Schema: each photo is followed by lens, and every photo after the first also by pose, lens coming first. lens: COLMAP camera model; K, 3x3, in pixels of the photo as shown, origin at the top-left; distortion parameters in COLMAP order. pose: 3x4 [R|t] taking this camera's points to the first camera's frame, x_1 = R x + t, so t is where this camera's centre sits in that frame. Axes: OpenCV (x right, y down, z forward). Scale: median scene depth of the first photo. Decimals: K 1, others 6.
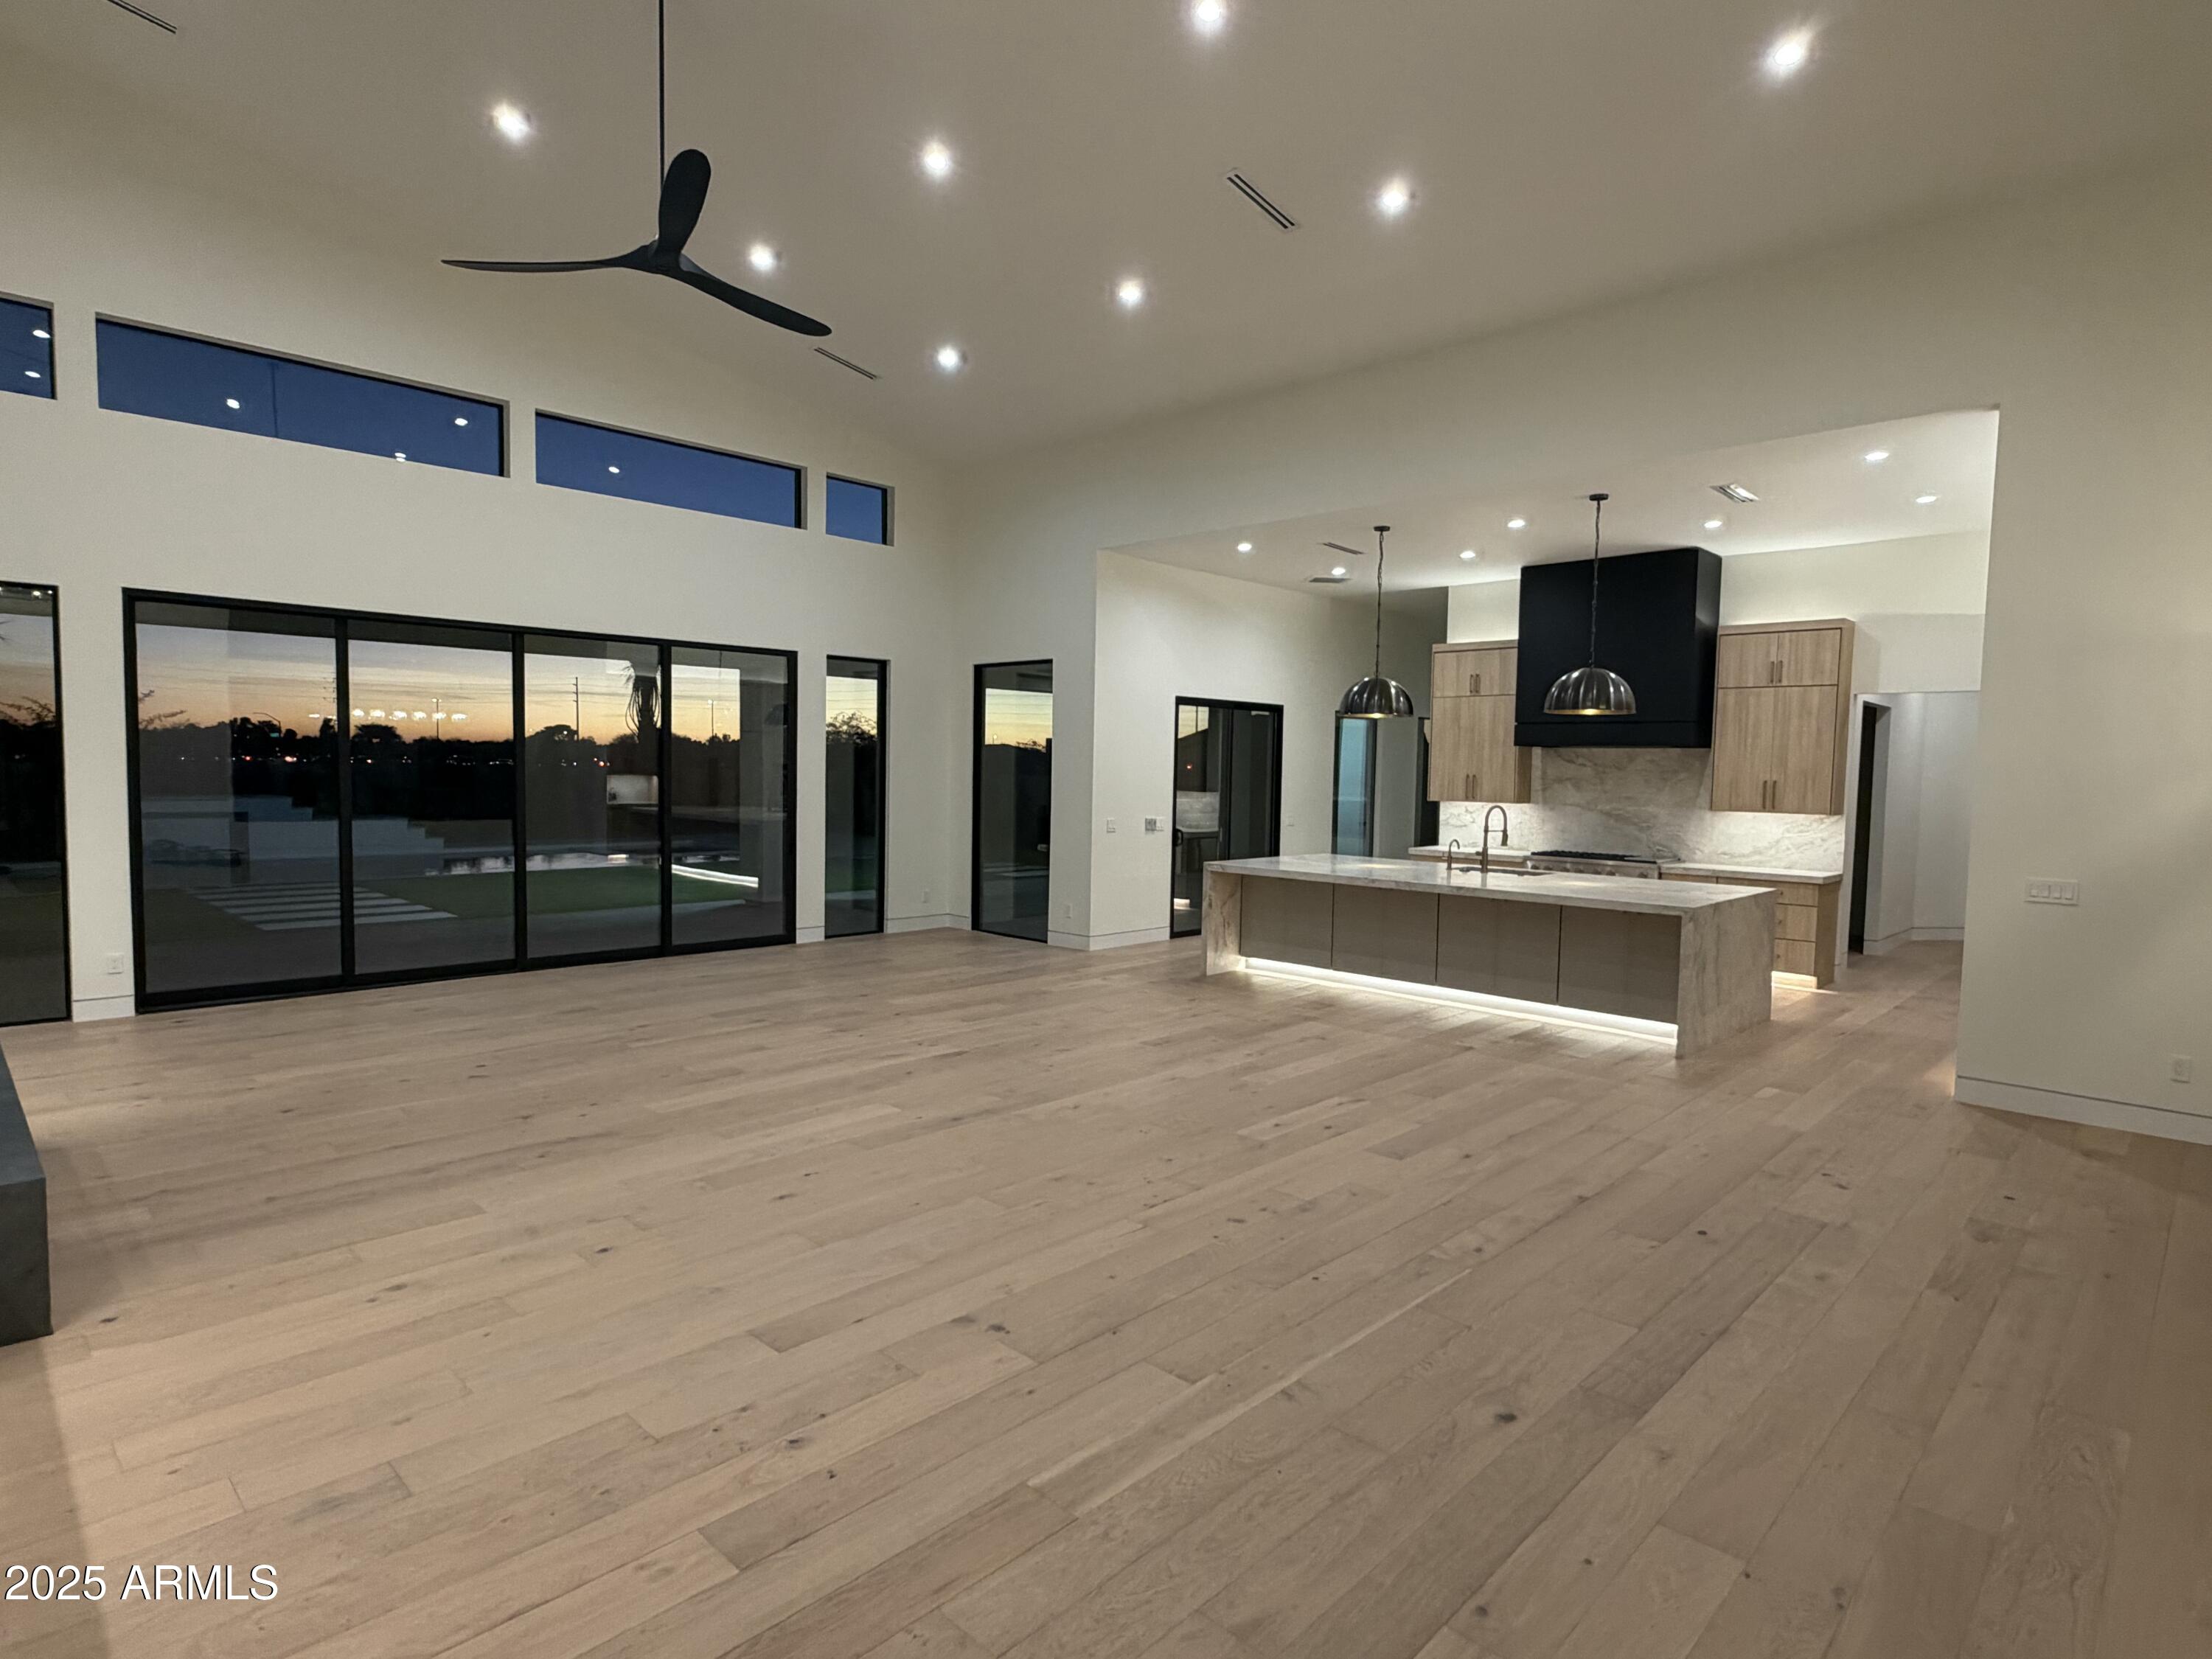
lens RADIAL K [[1177.4, 0, 1106.0], [0, 1177.4, 829.5], [0, 0, 1]] dist [0.000277, -0.000240]
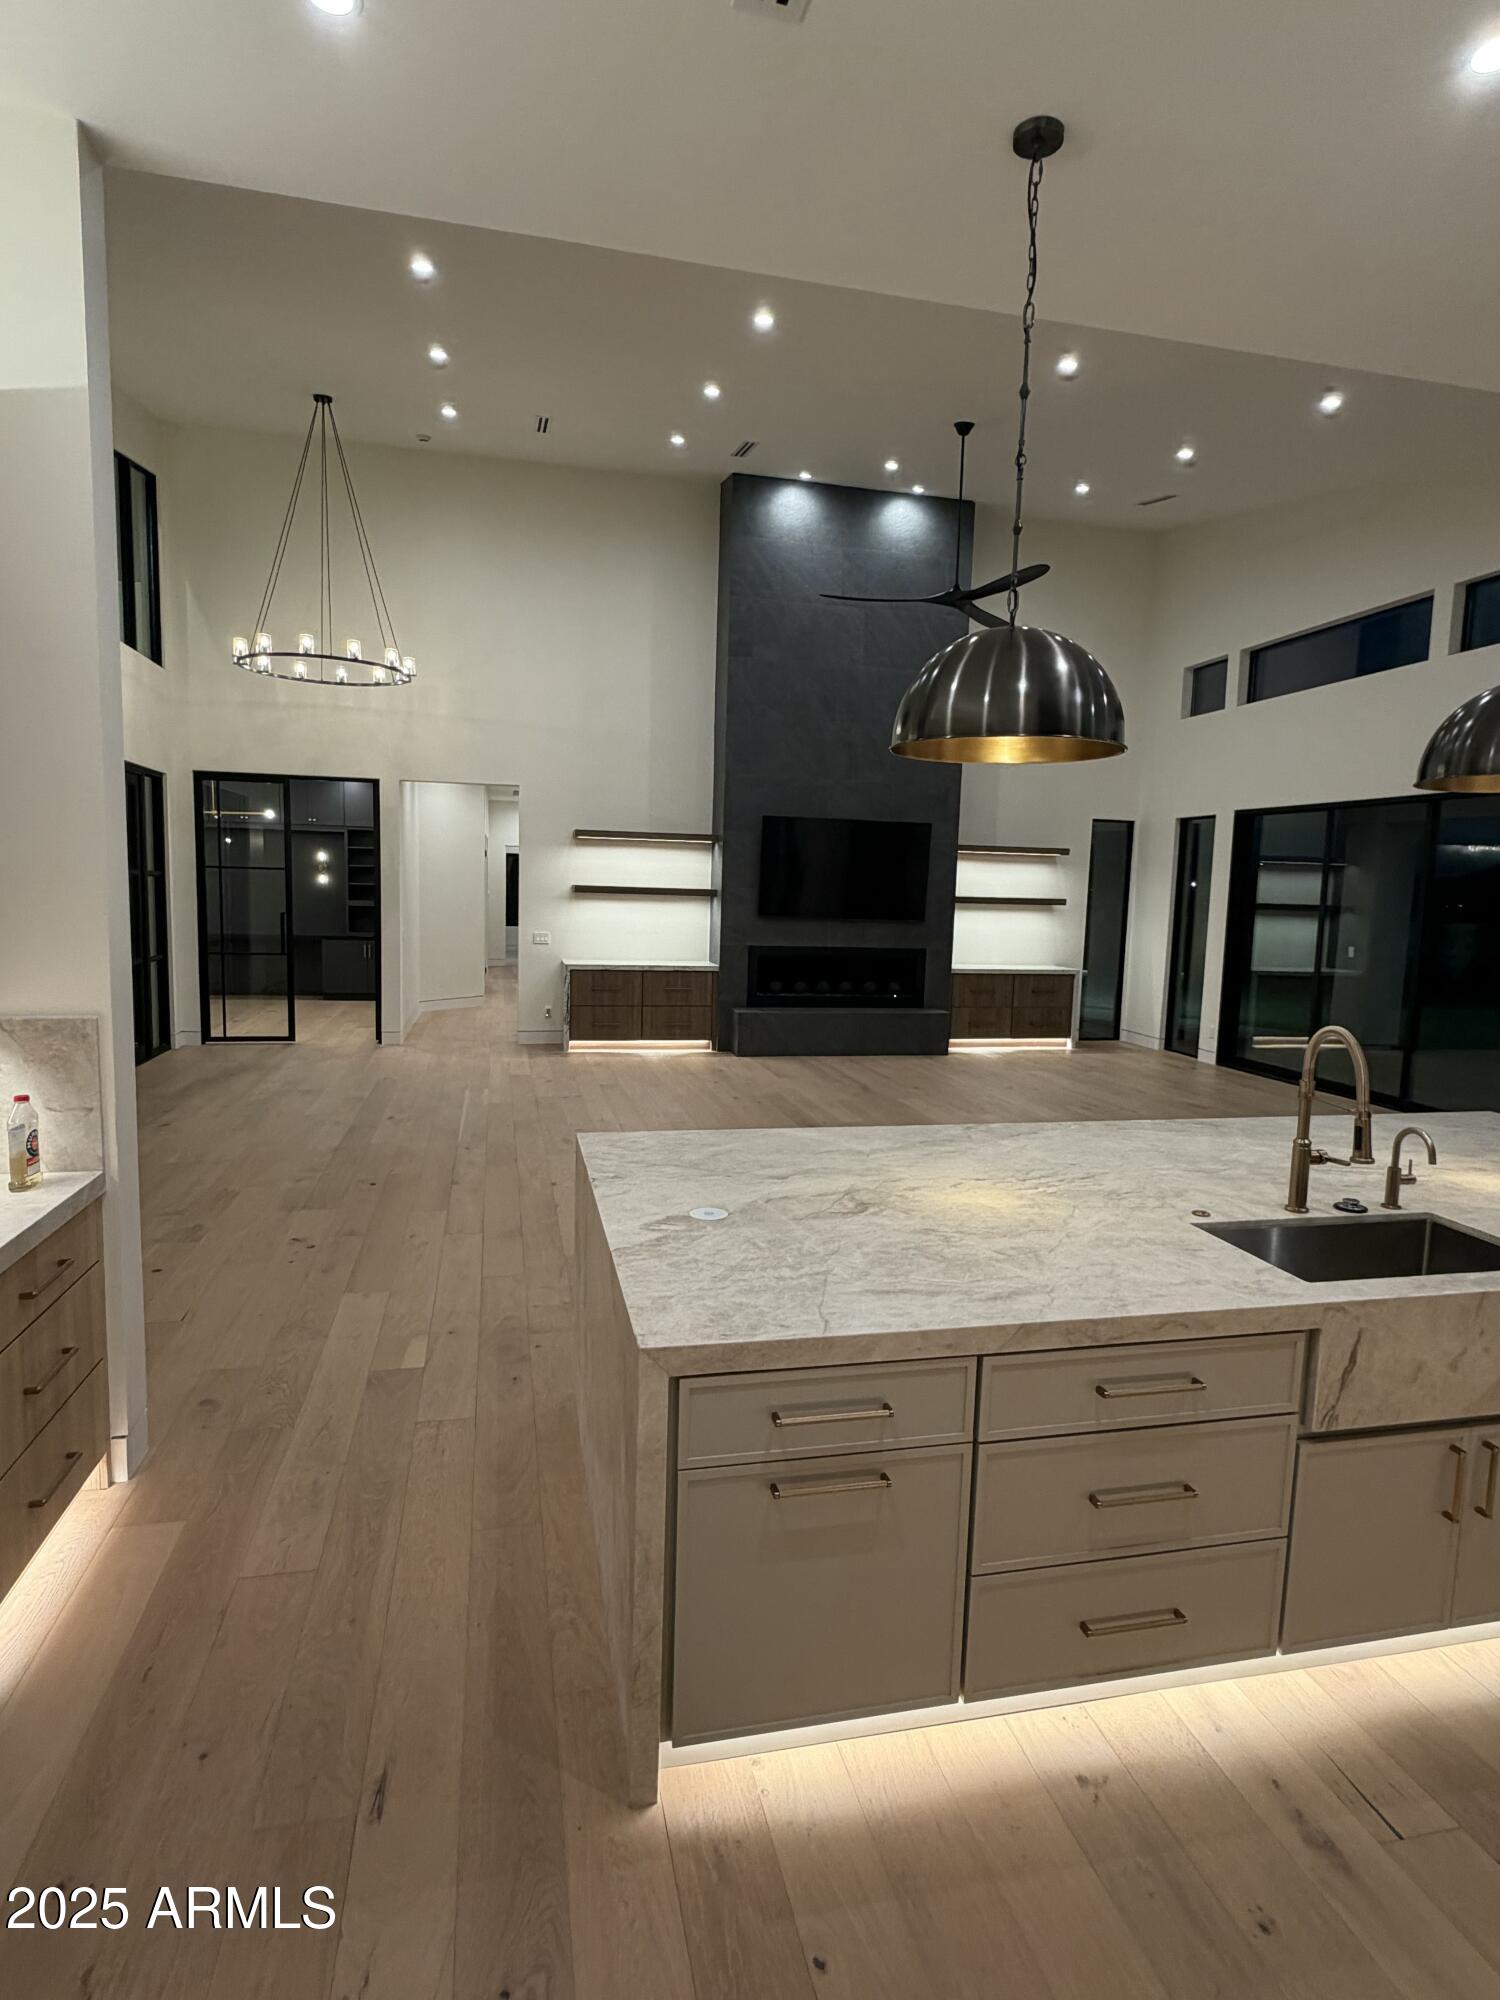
lens RADIAL K [[1064.5, 0, 750.0], [0, 1064.5, 1000.0], [0, 0, 1]] dist [0.000277, -0.000240]
pose [[-0.536279, 0.058441, -0.842015, 1.074889], [-0.086635, 0.988520, 0.123787, -0.086381], [0.839583, 0.139333, -0.525059, 1.620623]]
